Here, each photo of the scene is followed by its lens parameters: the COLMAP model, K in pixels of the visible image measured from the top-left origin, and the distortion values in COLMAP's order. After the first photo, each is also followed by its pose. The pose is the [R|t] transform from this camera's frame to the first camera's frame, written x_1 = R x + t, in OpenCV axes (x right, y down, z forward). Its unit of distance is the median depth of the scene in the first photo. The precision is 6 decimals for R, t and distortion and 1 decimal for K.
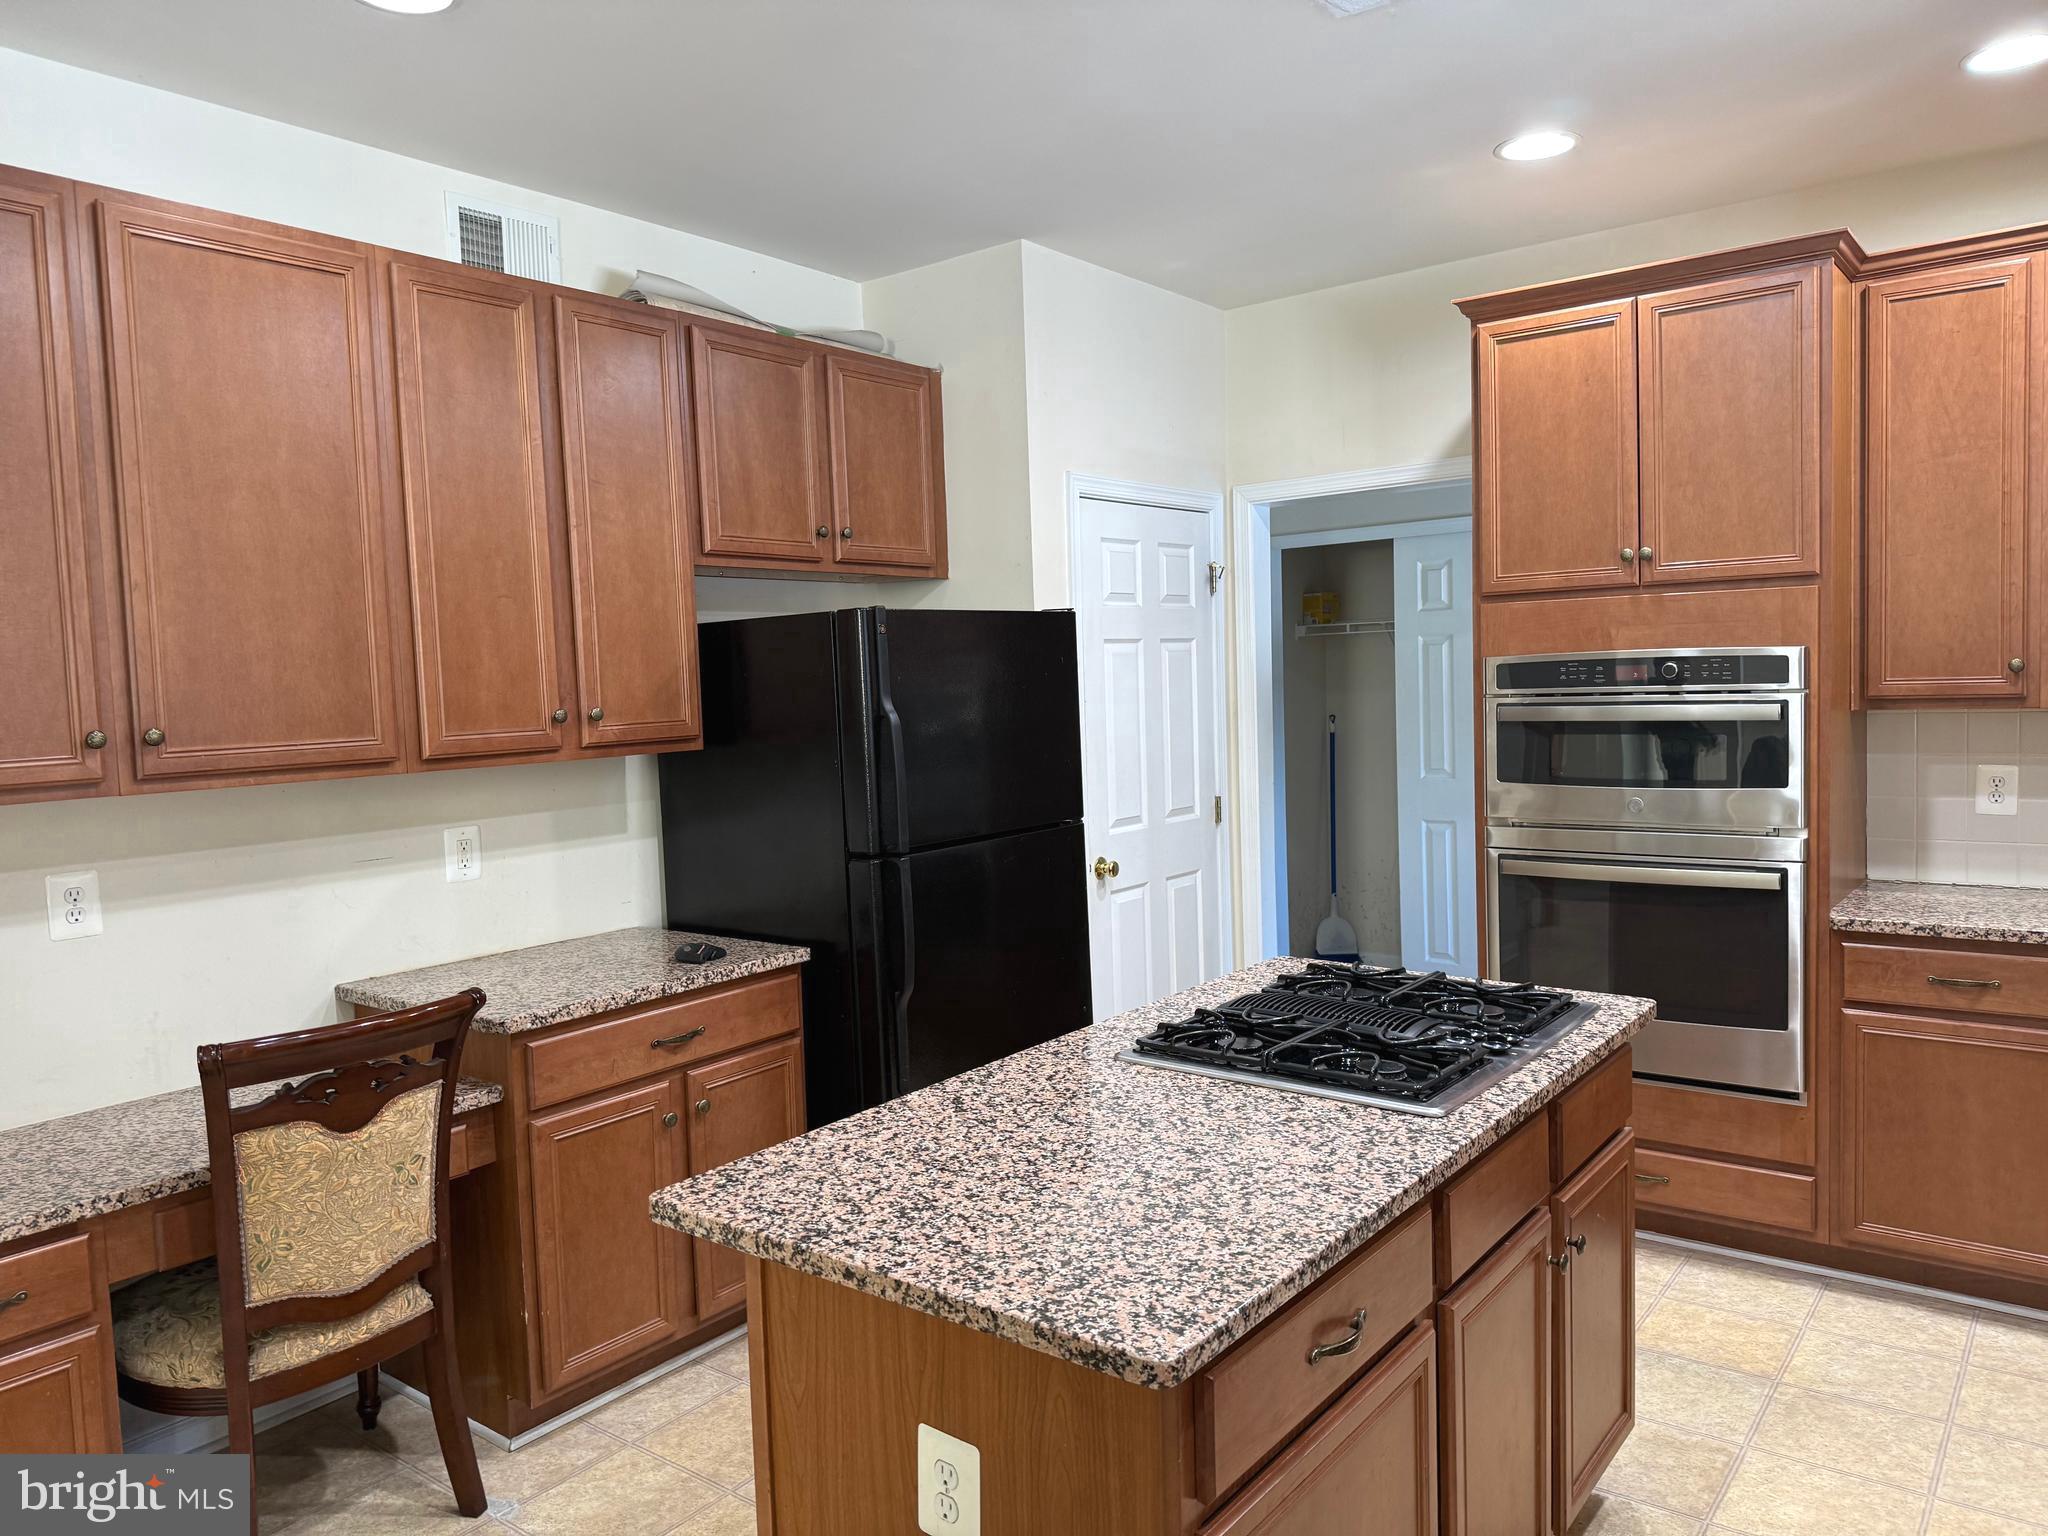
lens RADIAL K [[1438.7, 0, 1028.9], [0, 1438.7, 768.8], [0, 0, 1]] dist [0.149674, -0.228161]
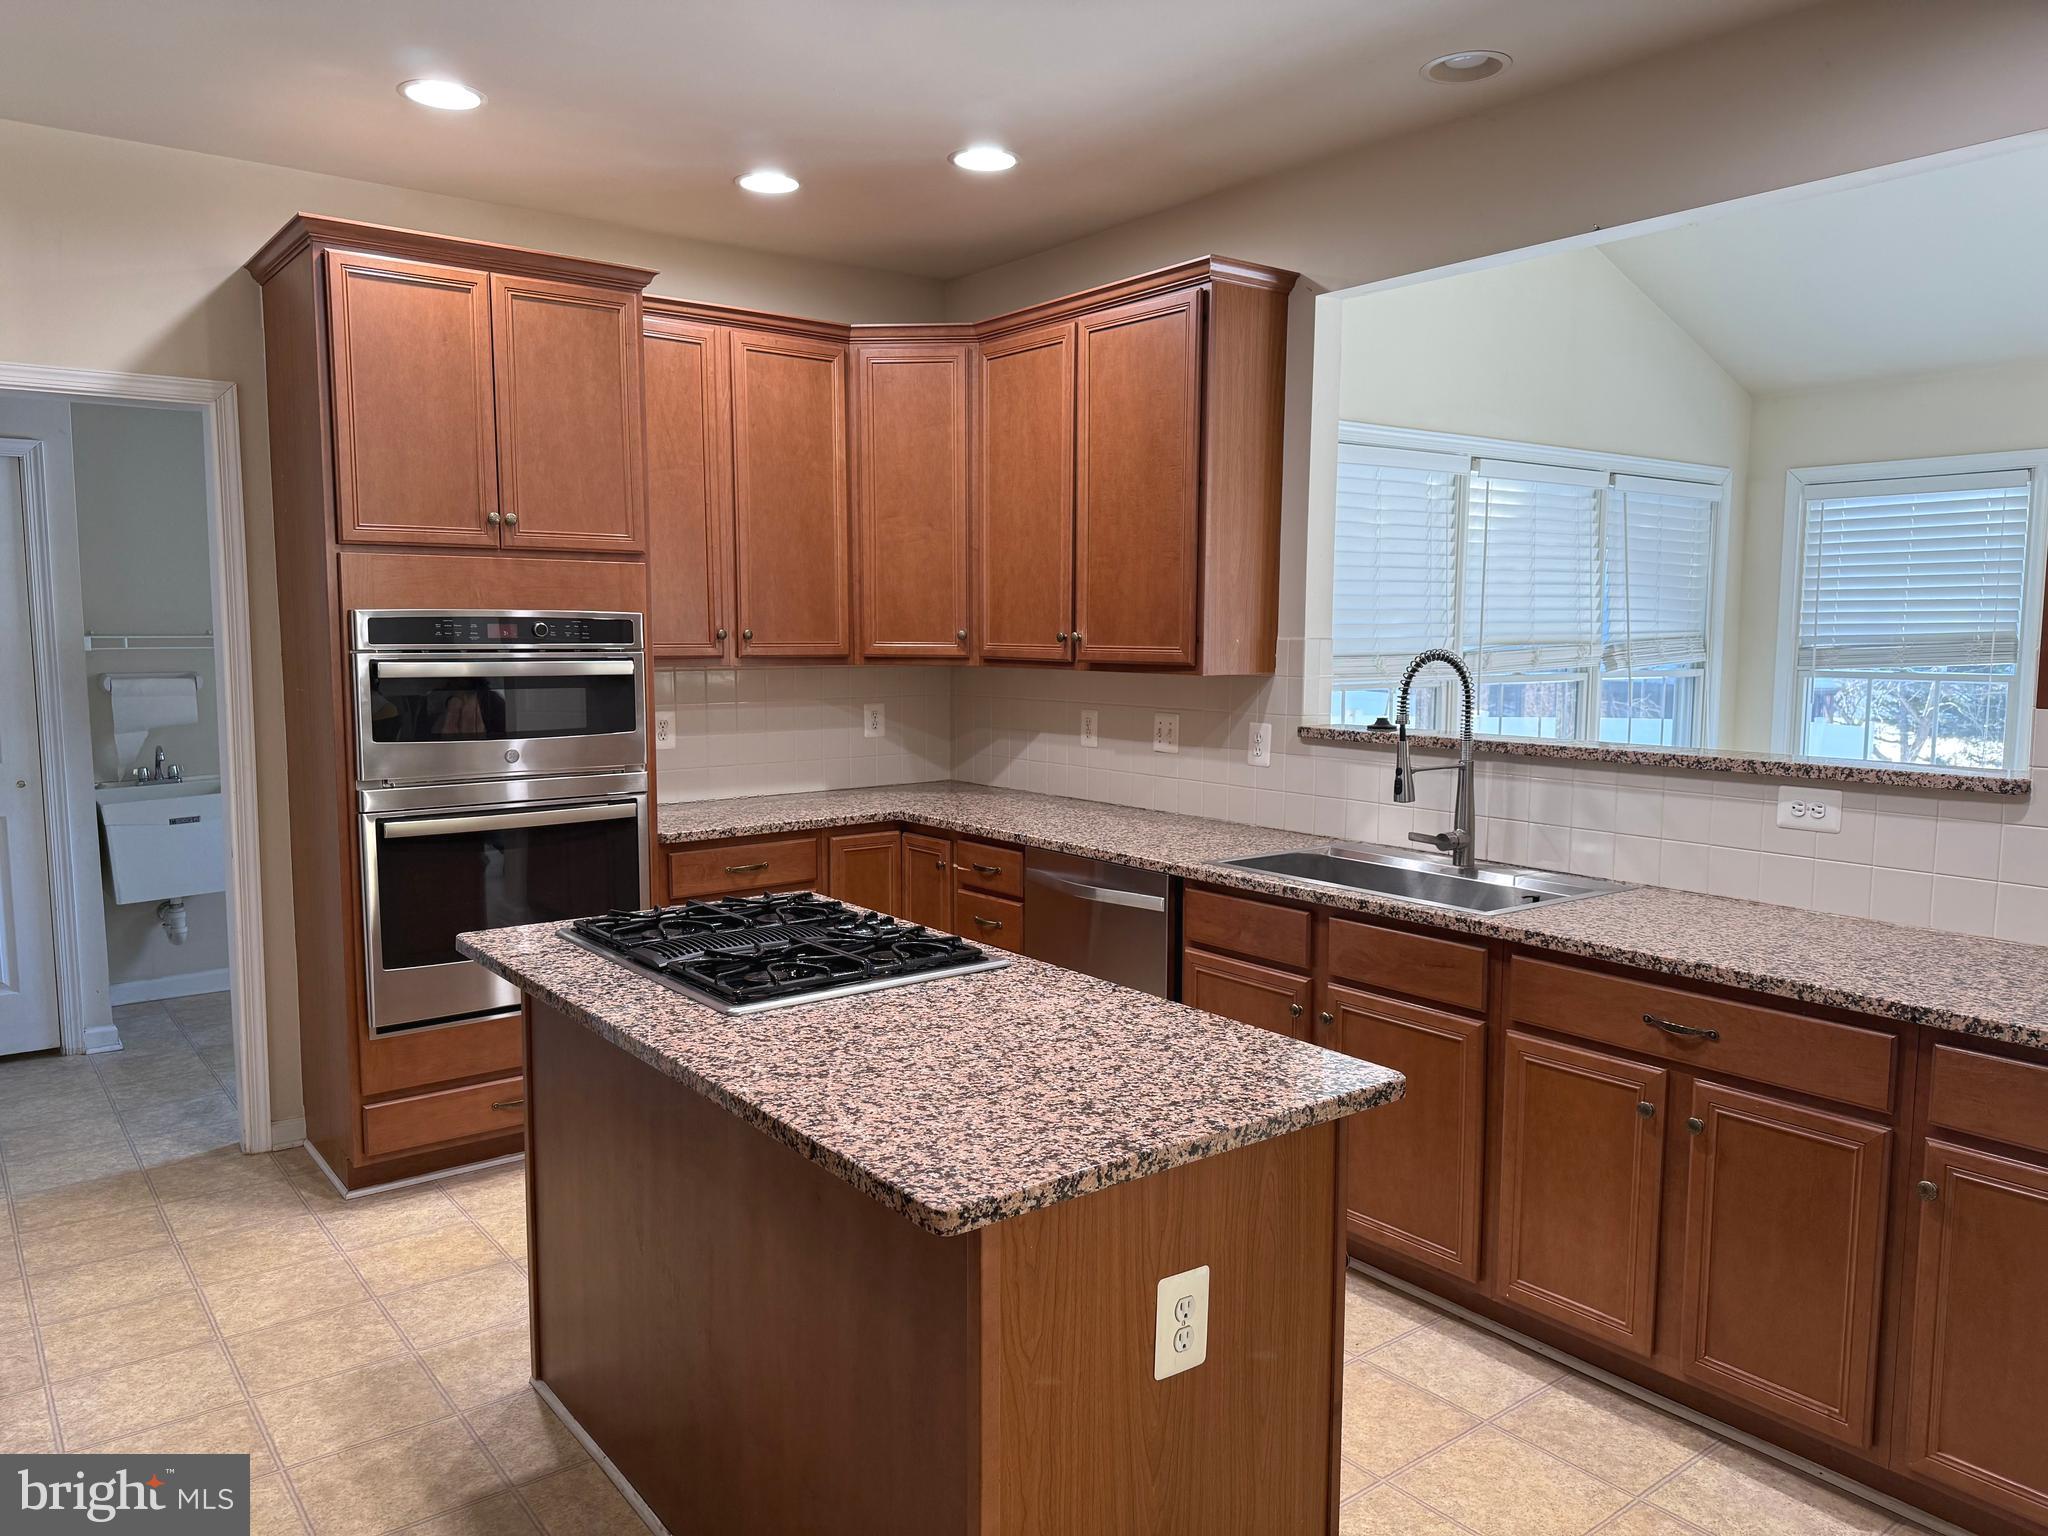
lens RADIAL K [[1438.7, 0, 1028.9], [0, 1438.7, 768.8], [0, 0, 1]] dist [0.149674, -0.228161]
pose [[0.246087, -0.063756, 0.967149, -0.942490], [0.058650, 0.996985, 0.050800, 0.004100], [-0.967472, 0.044222, 0.249084, 0.675408]]
